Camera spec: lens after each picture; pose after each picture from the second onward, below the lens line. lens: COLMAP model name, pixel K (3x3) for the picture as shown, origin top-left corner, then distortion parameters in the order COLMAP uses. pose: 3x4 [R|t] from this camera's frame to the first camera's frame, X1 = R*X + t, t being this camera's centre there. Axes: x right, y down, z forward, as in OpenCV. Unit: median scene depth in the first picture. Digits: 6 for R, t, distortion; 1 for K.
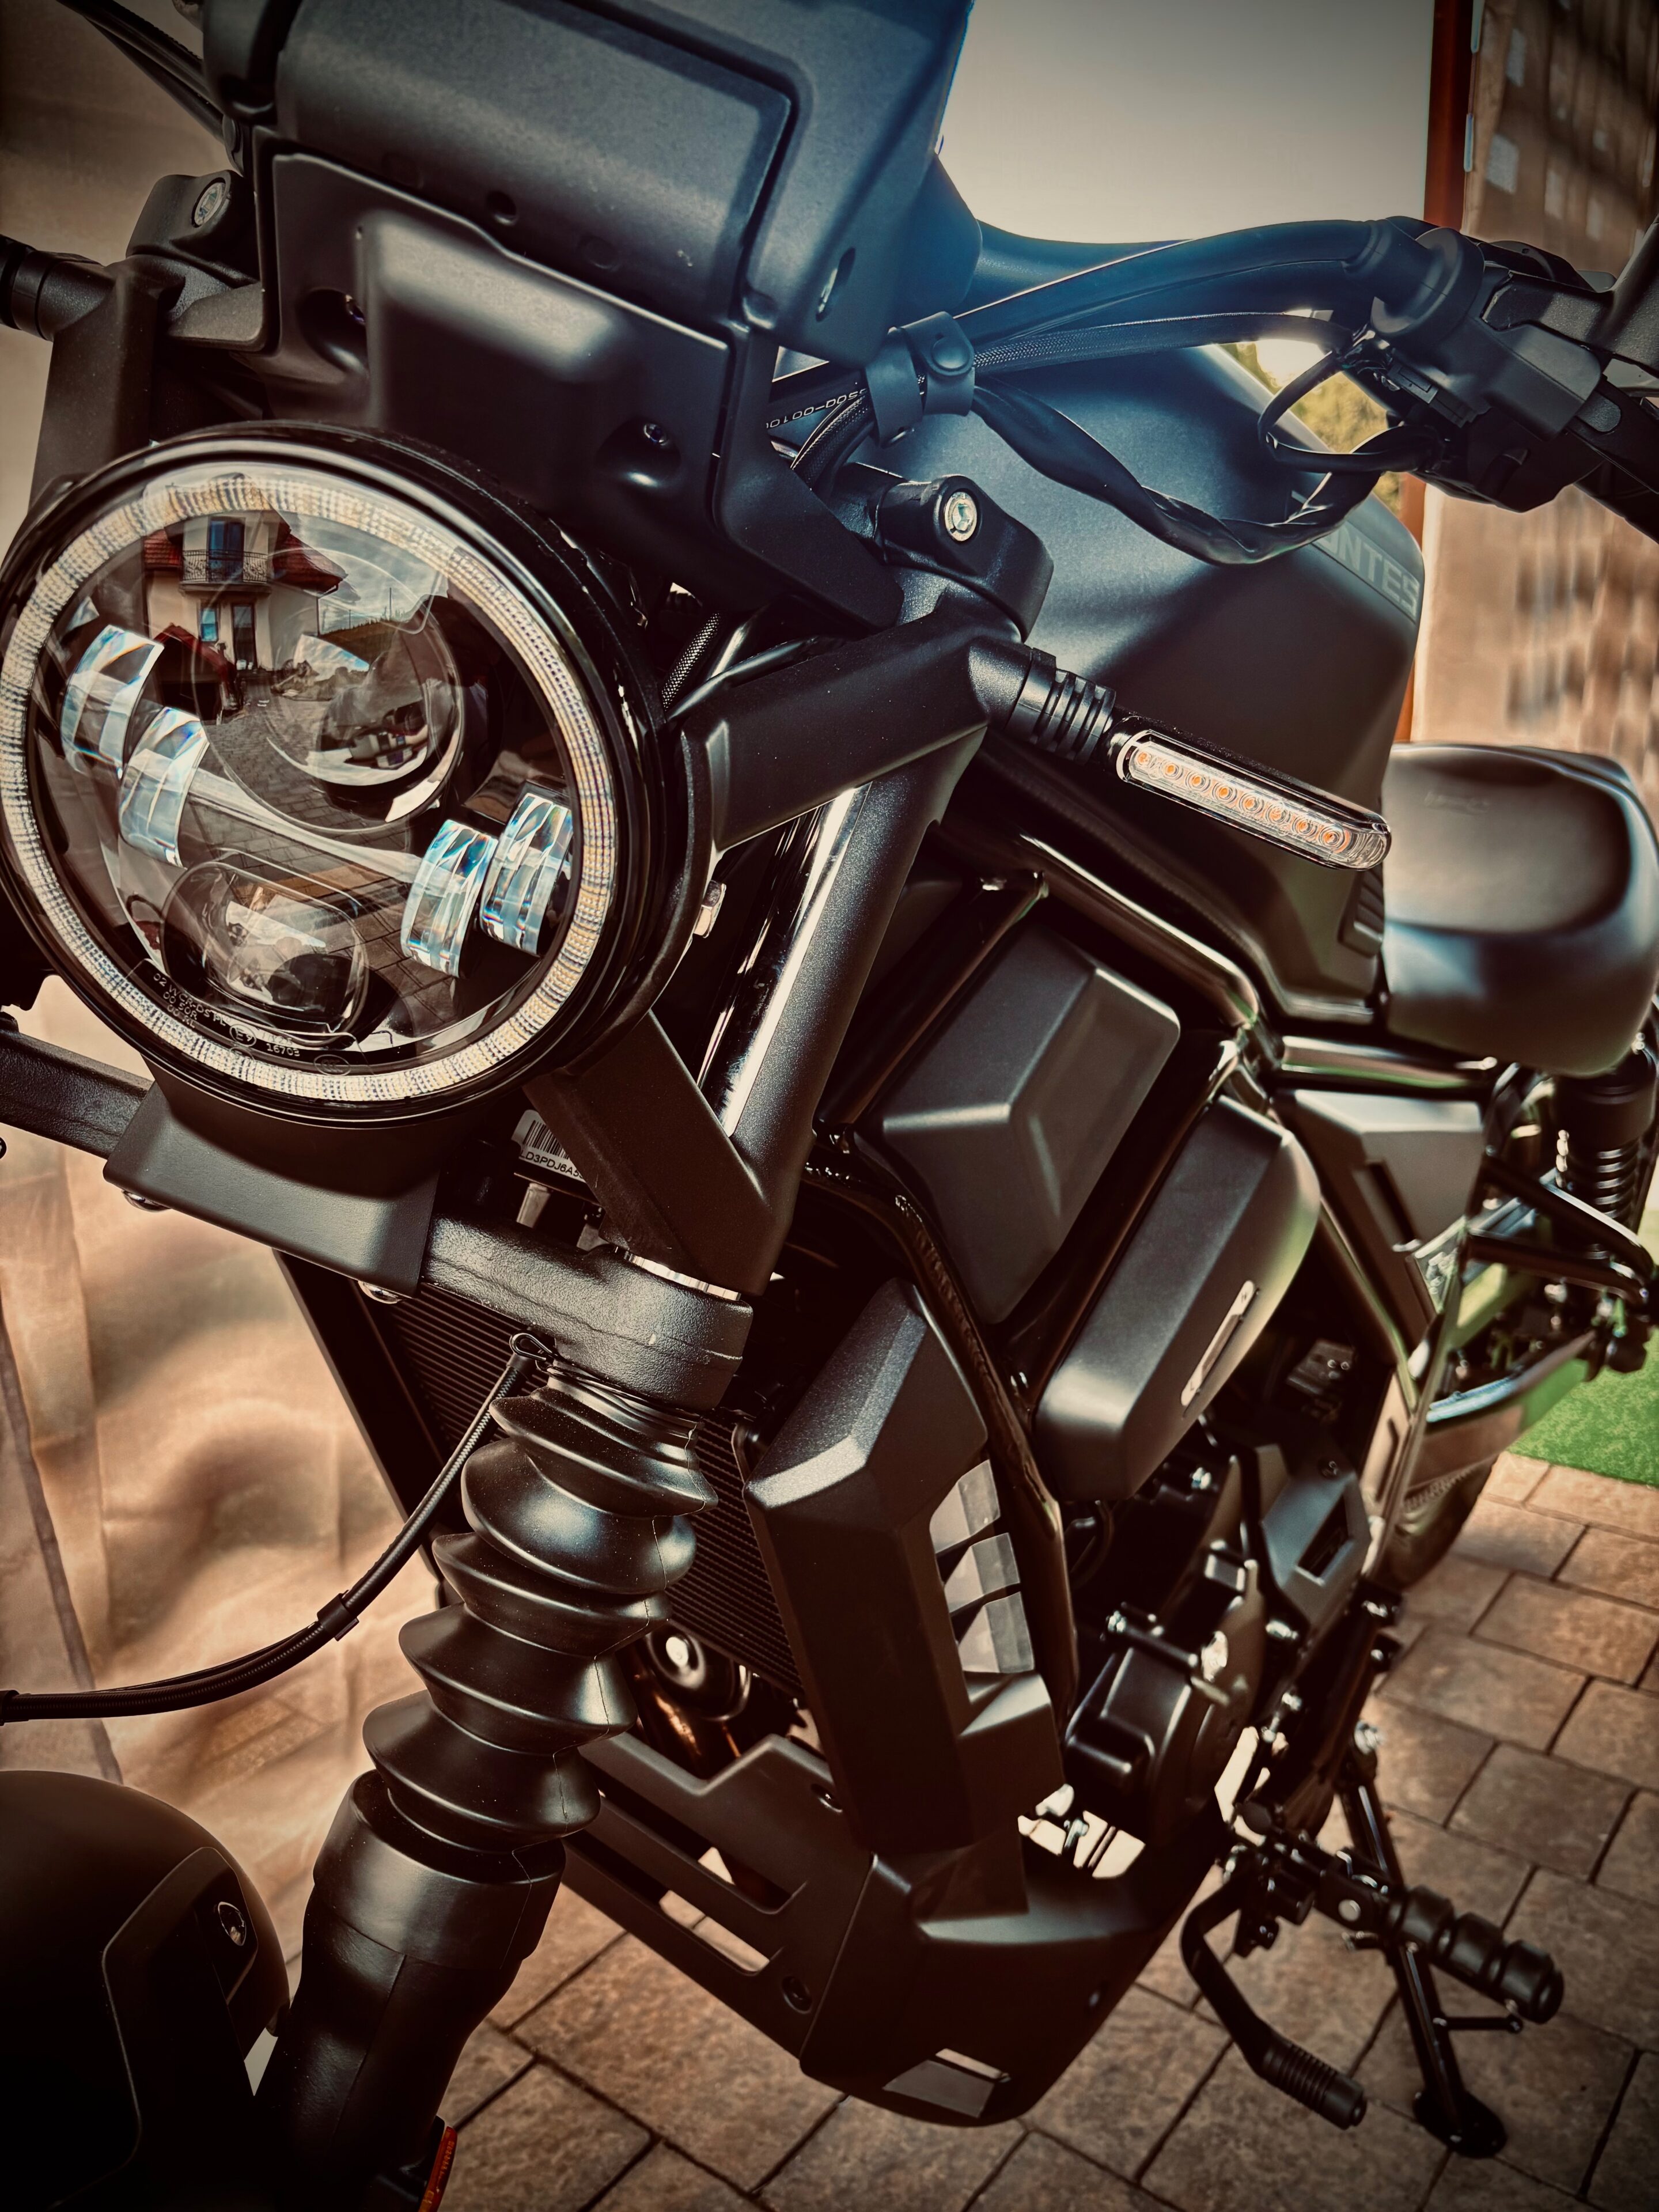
lens RADIAL K [[1704.9, 0, 779.4], [0, 1704.9, 1074.2], [0, 0, 1]] dist [0.064048, -0.102064]
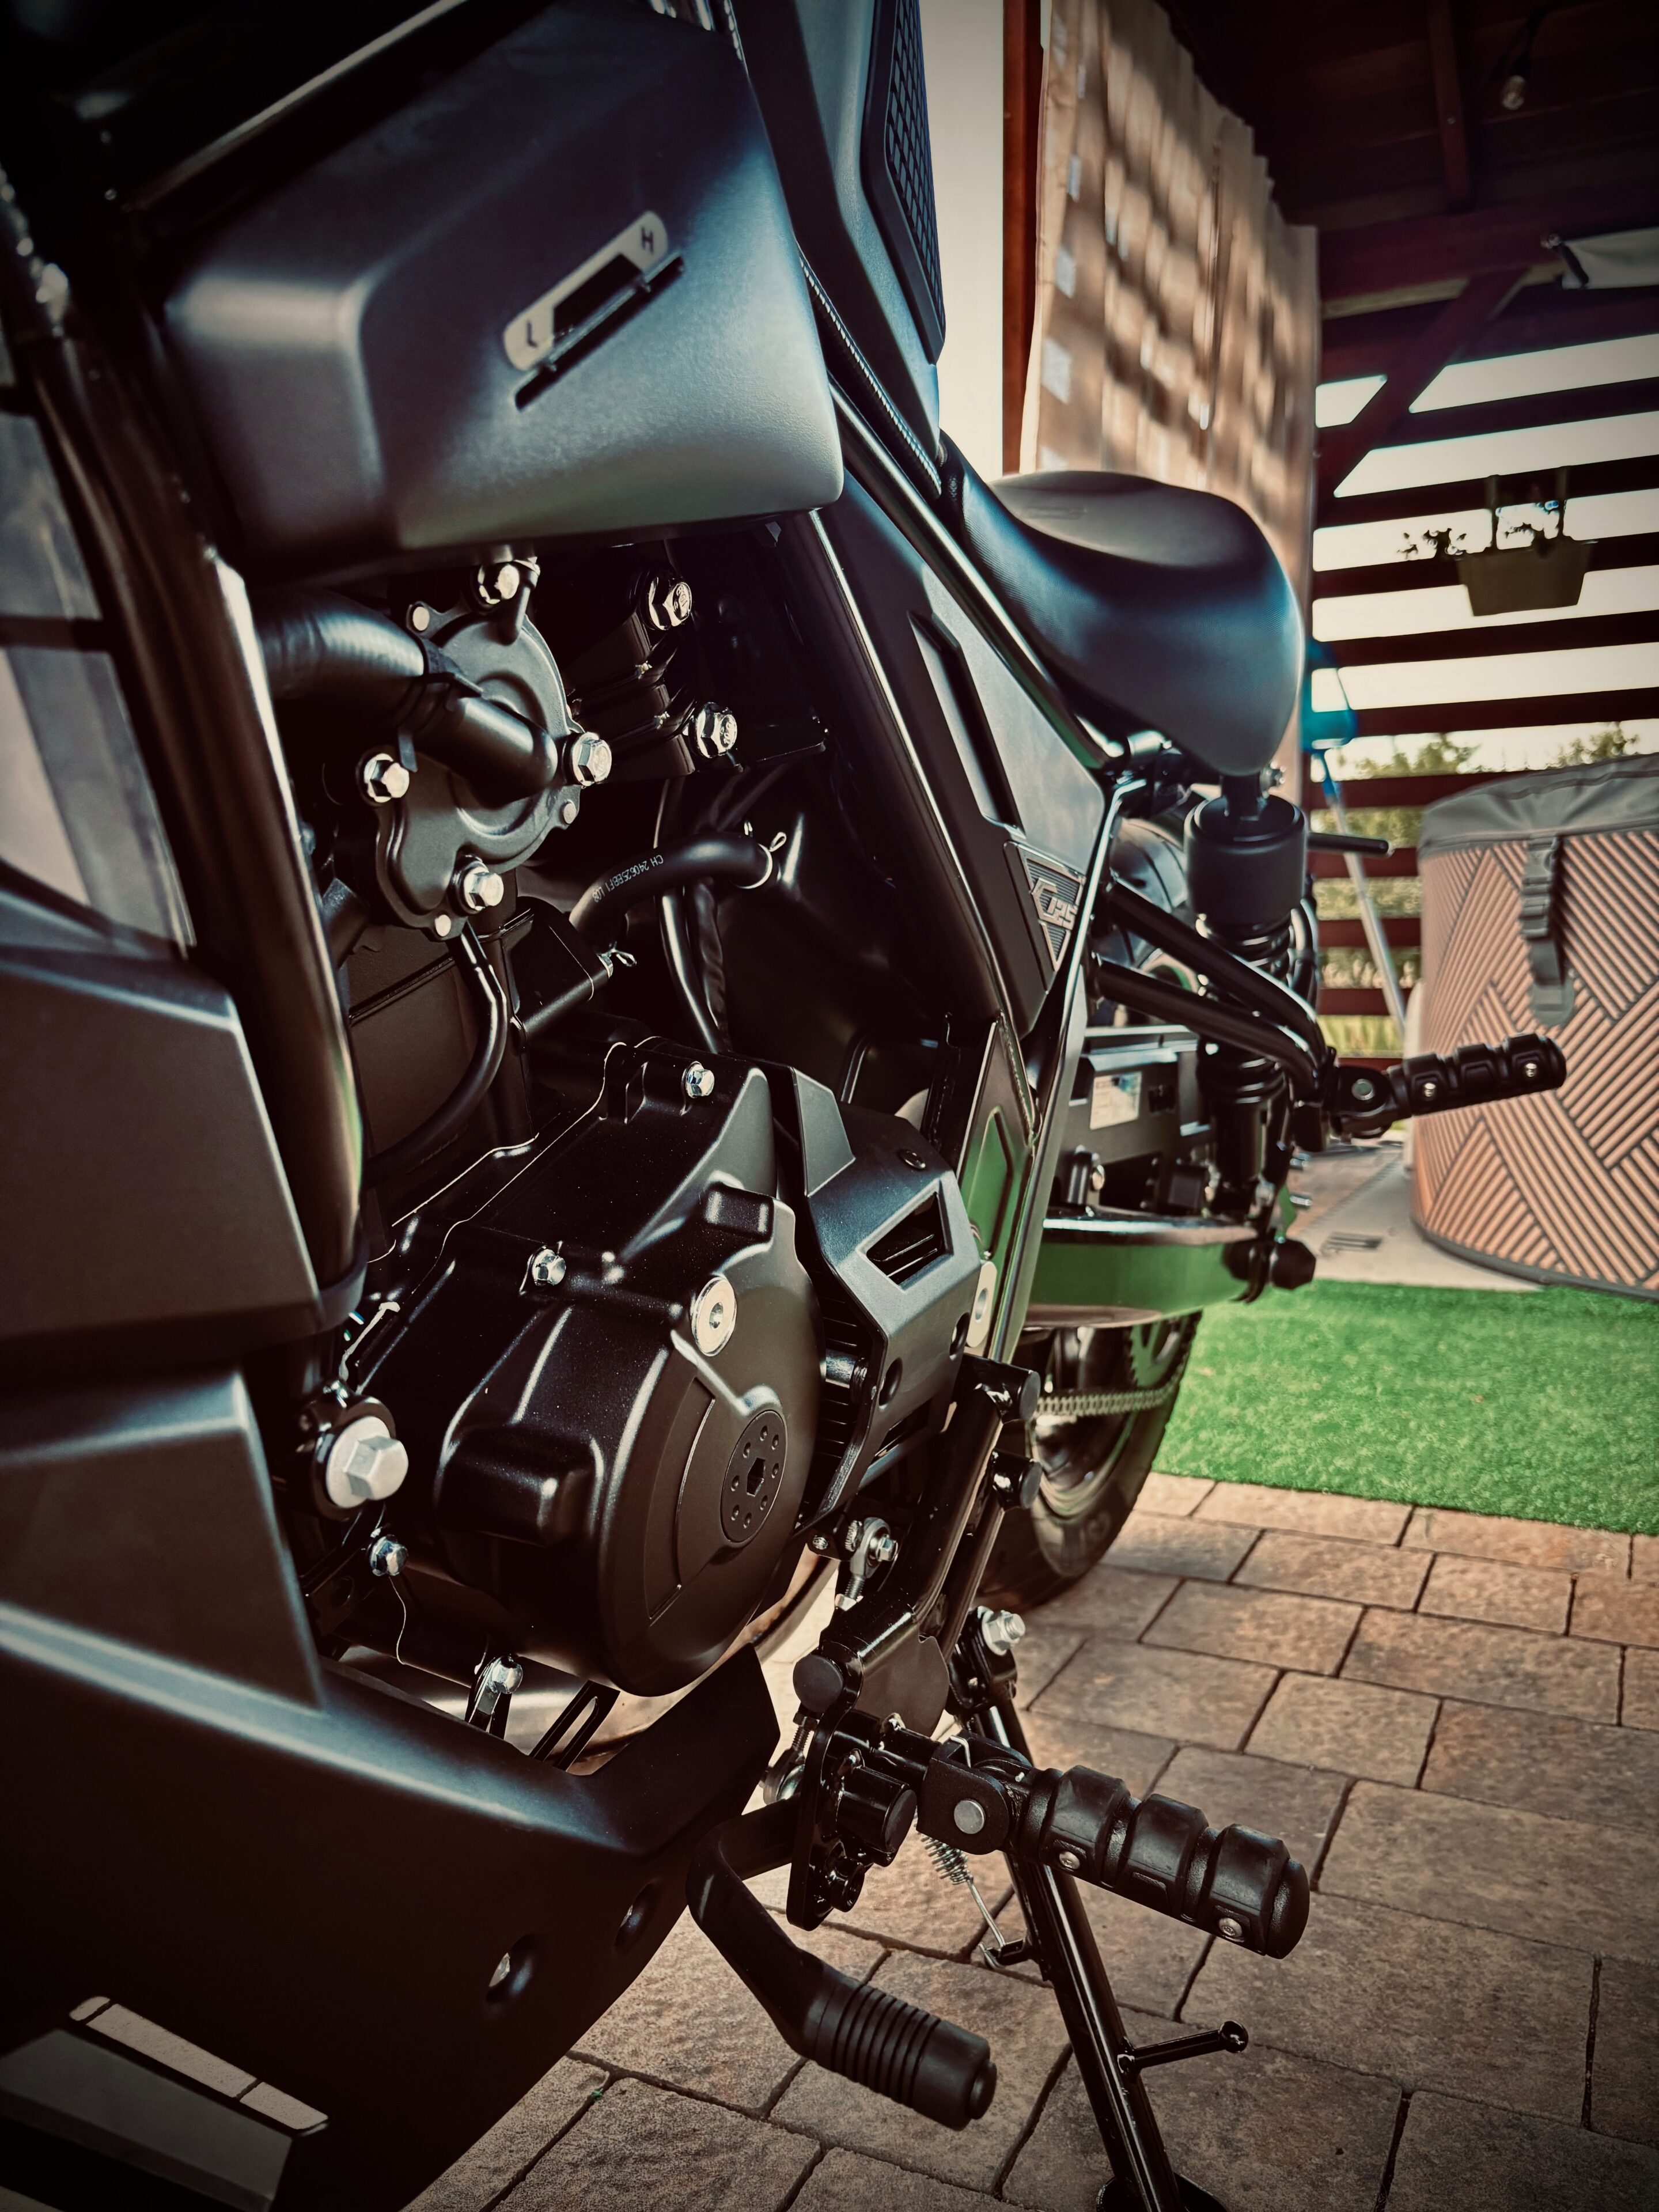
lens RADIAL K [[1704.6, 0, 829.5], [0, 1704.6, 1106.0], [0, 0, 1]] dist [0.035760, -0.056000]
pose [[0.975865, -0.001505, 0.218370, 0.095993], [0.036540, 0.987004, -0.156489, 0.210410], [-0.215297, 0.160691, 0.963237, 0.244978]]
